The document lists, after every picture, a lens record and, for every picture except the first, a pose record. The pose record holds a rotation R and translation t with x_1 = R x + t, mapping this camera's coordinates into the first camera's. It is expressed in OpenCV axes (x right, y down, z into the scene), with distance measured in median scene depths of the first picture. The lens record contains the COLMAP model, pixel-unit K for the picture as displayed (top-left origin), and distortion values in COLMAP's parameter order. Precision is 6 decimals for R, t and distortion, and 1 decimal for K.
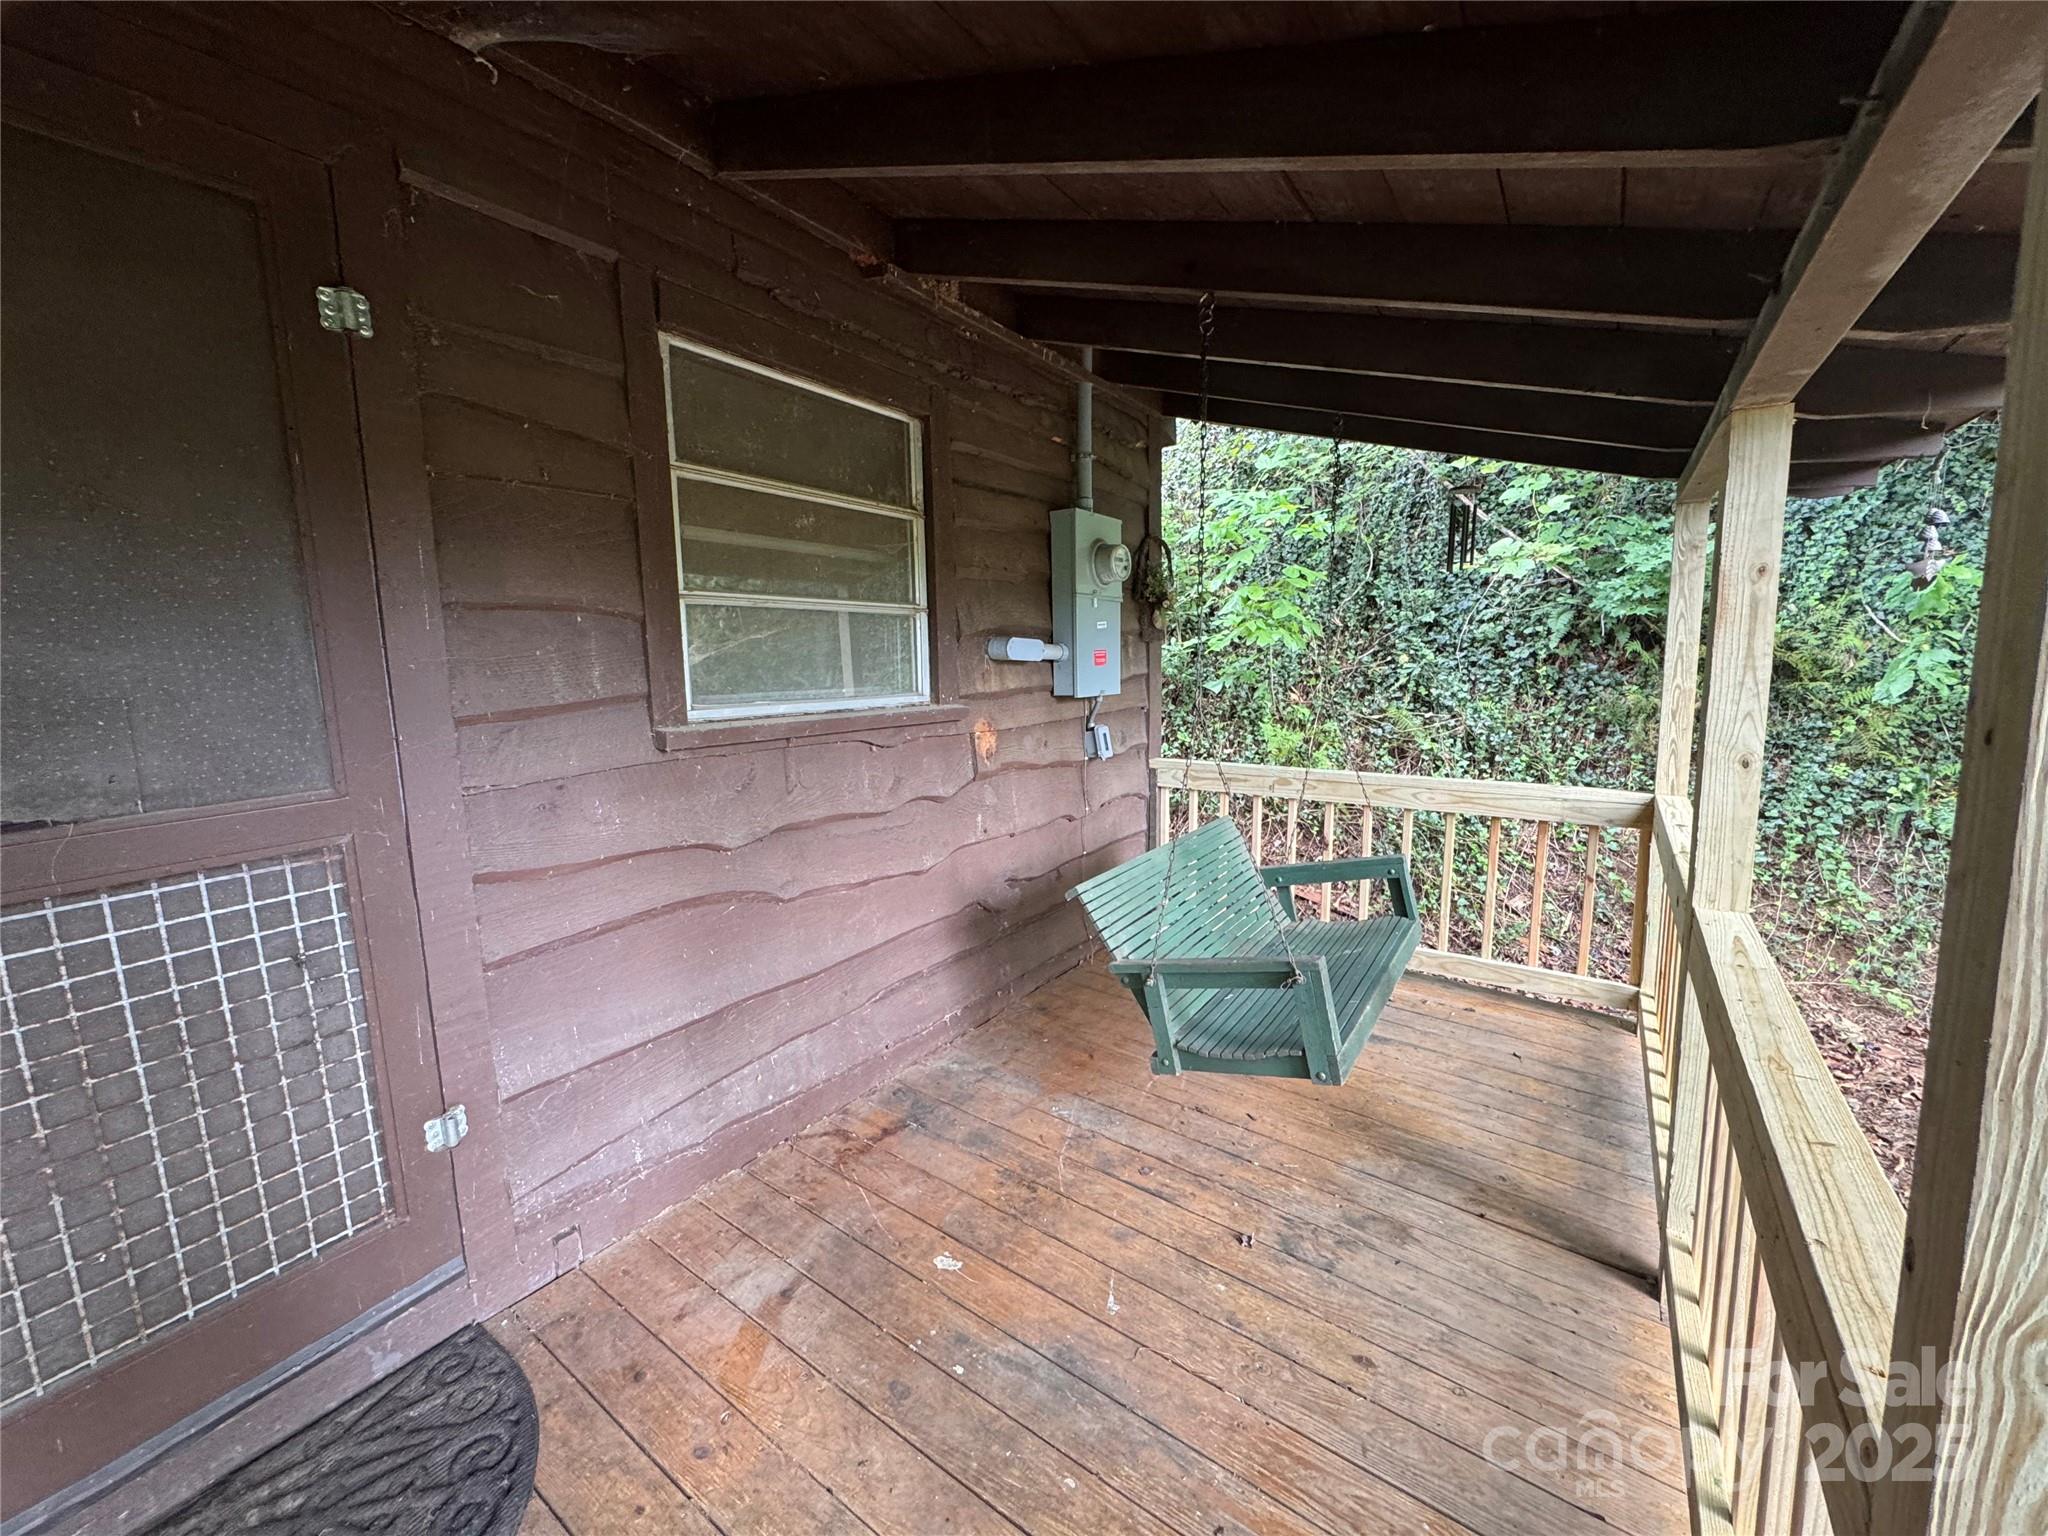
lens RADIAL K [[815.7, 0, 1016.9], [0, 815.7, 762.1], [0, 0, 1]] dist [-0.005476, 0.000316]
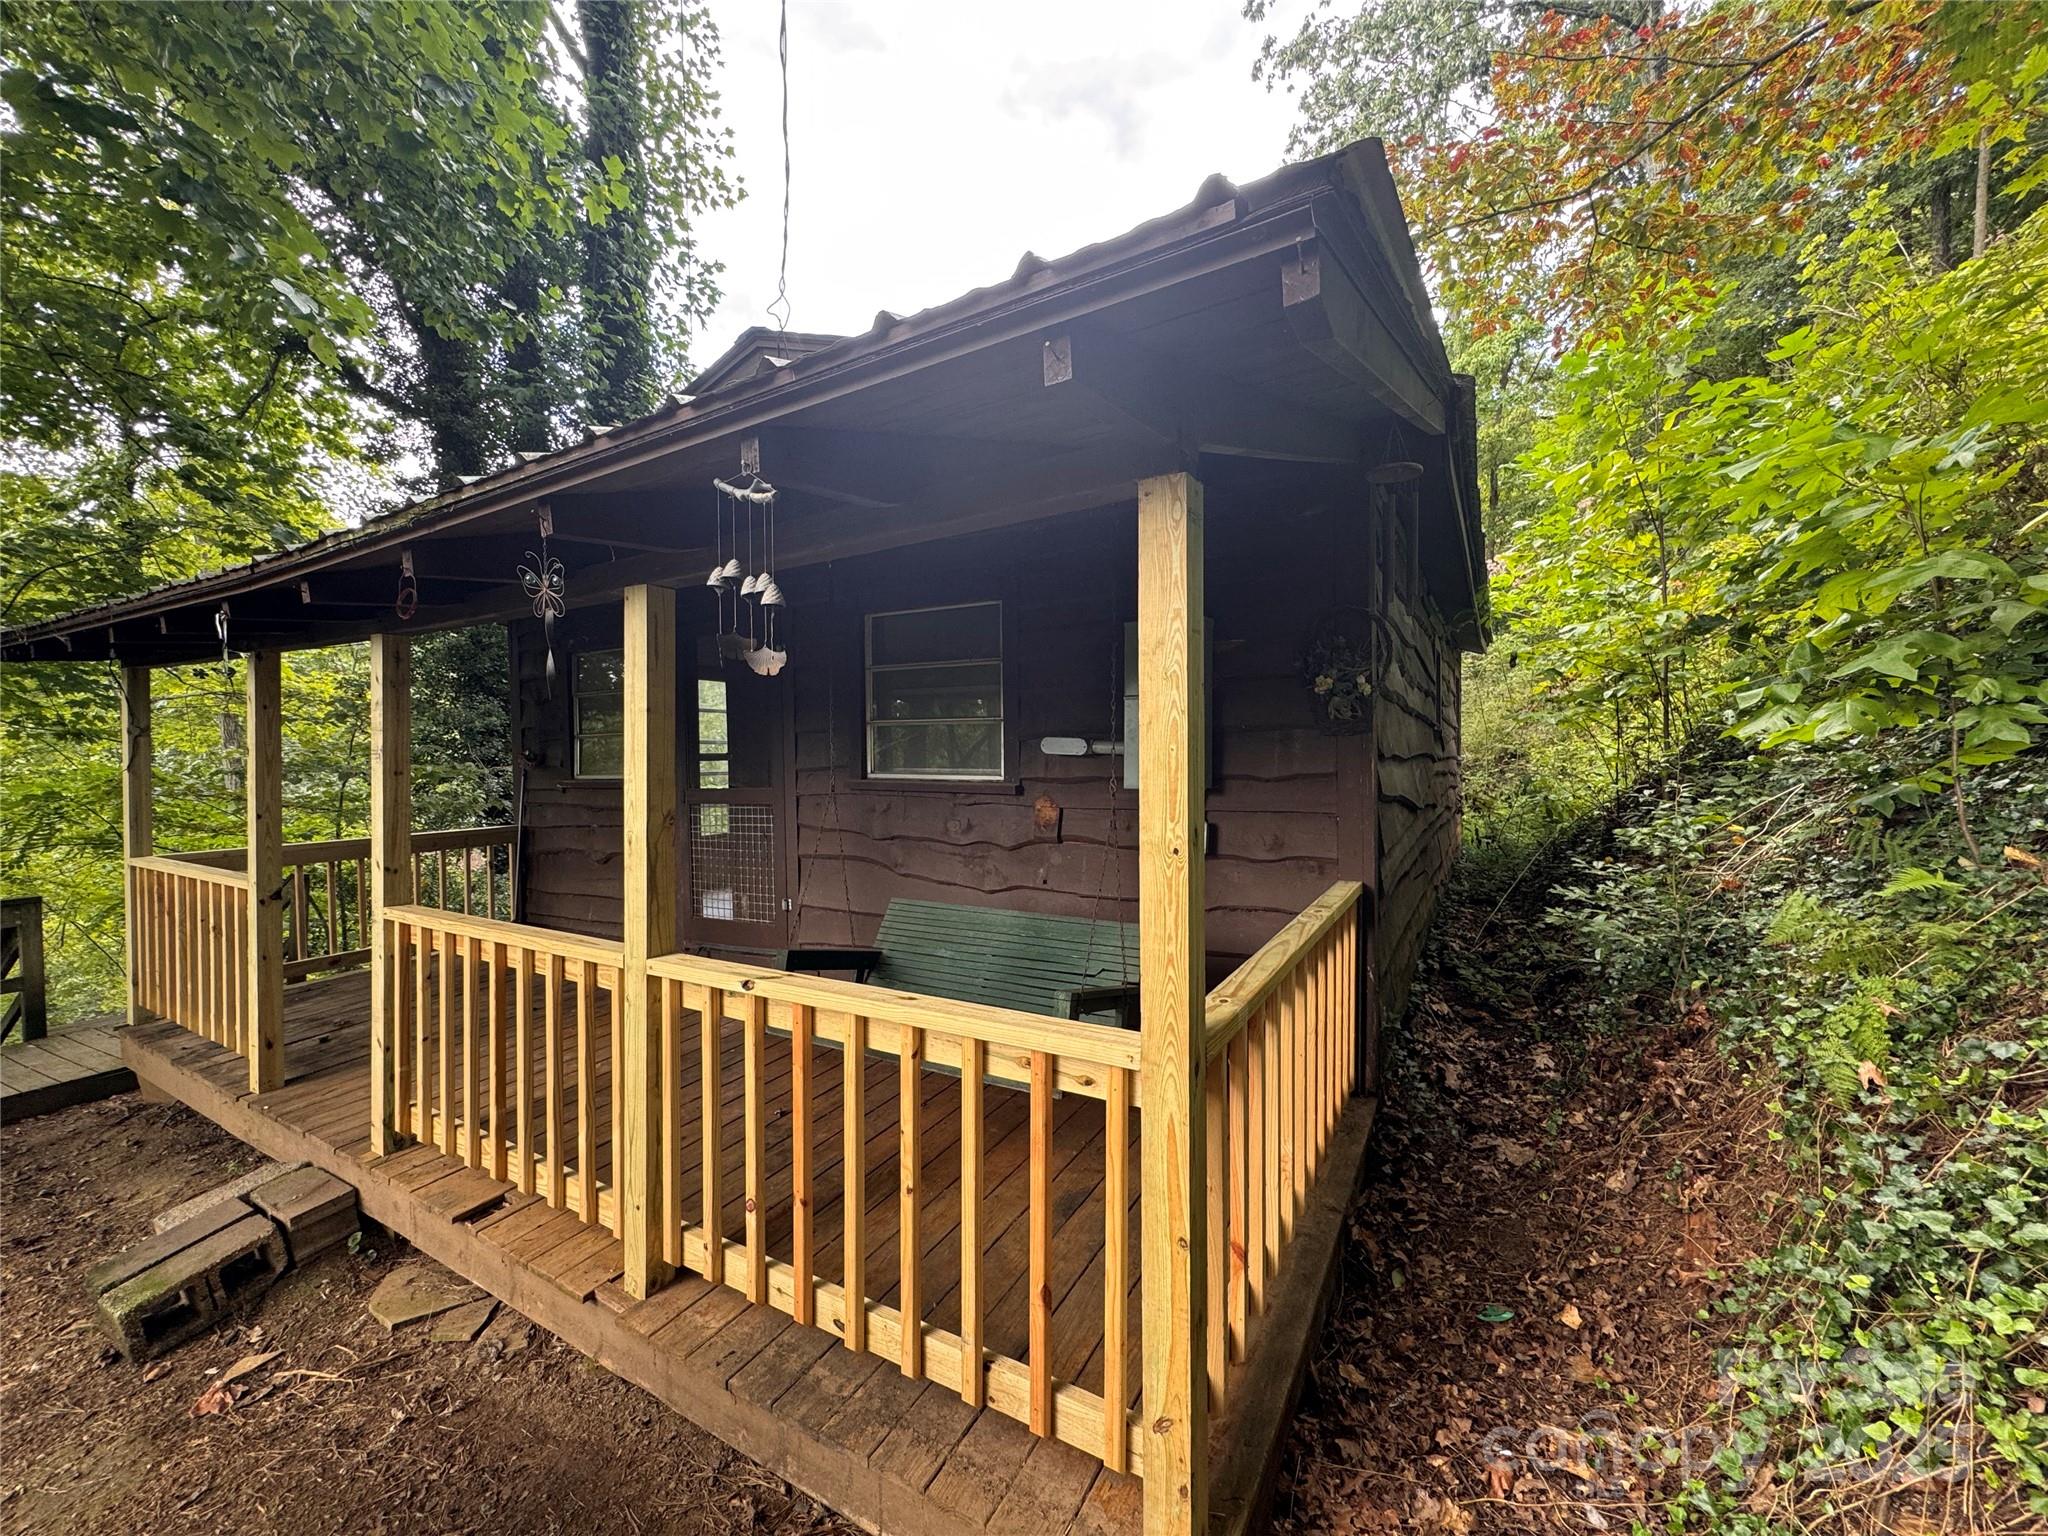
lens RADIAL K [[815.7, 0, 1016.0], [0, 815.7, 765.6], [0, 0, 1]] dist [-0.005476, 0.000316]
pose [[0.089004, 0.035946, -0.995382, 1.215017], [-0.121523, 0.992275, 0.024968, -0.122971], [0.988590, 0.118739, 0.092685, 0.764499]]
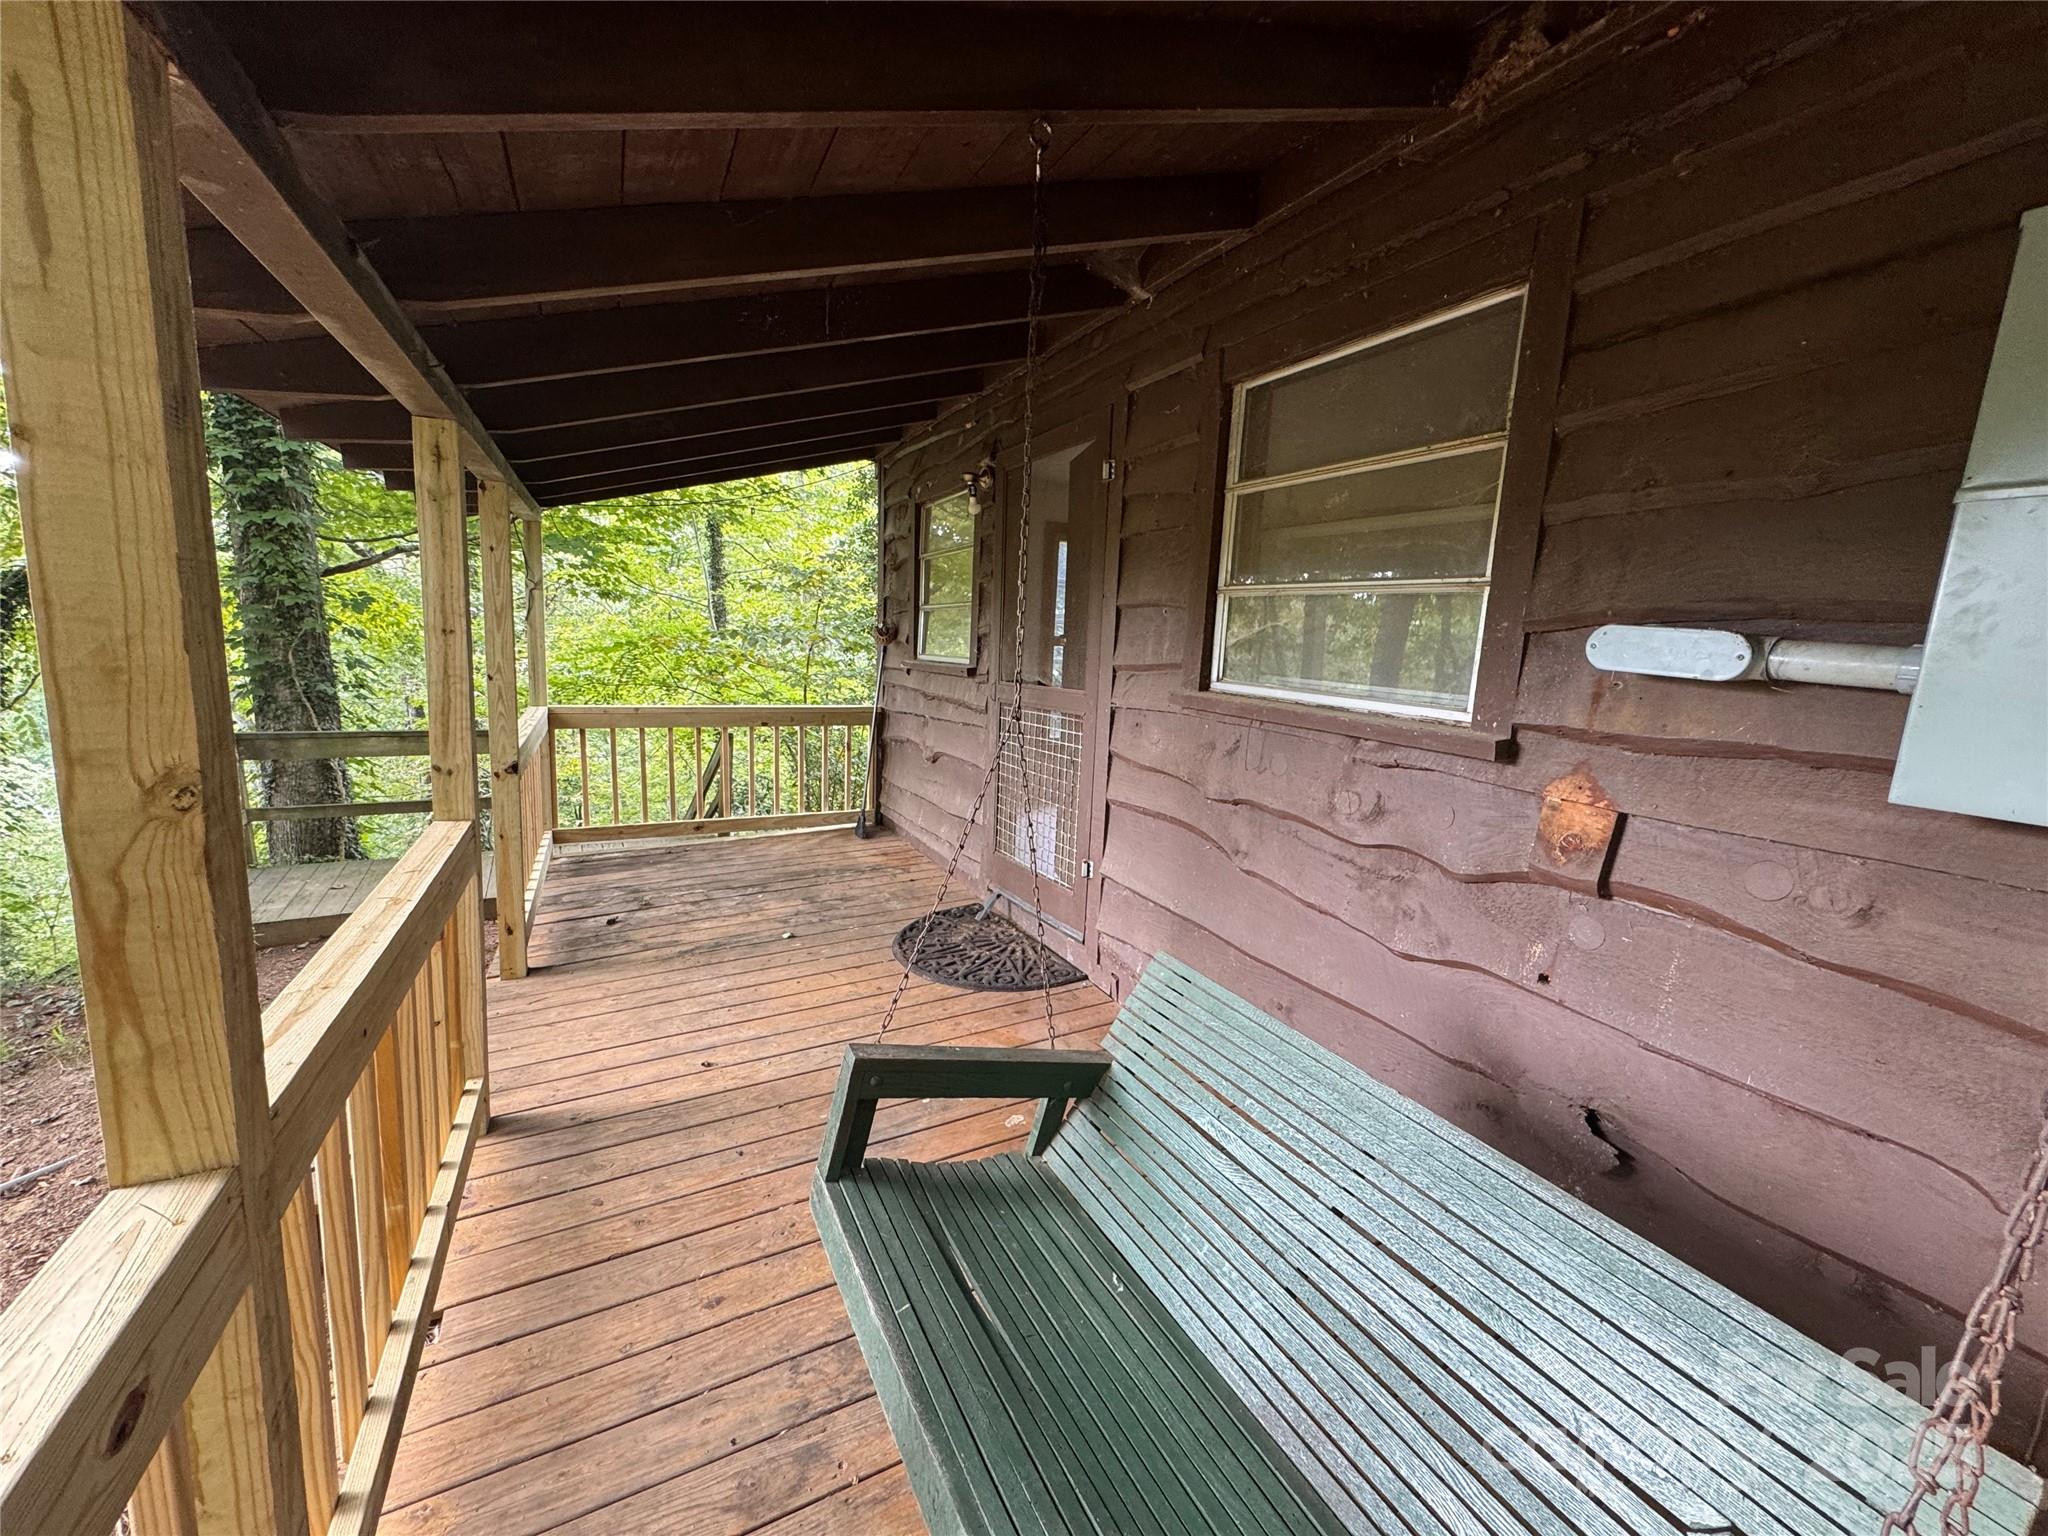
lens RADIAL K [[815.7, 0, 1012.5], [0, 815.7, 770.0], [0, 0, 1]] dist [-0.005476, 0.000316]
pose [[-0.481229, 0.142093, -0.865002, 0.562244], [-0.147959, 0.959450, 0.239923, -0.122177], [0.864018, 0.243443, -0.440691, 0.850832]]
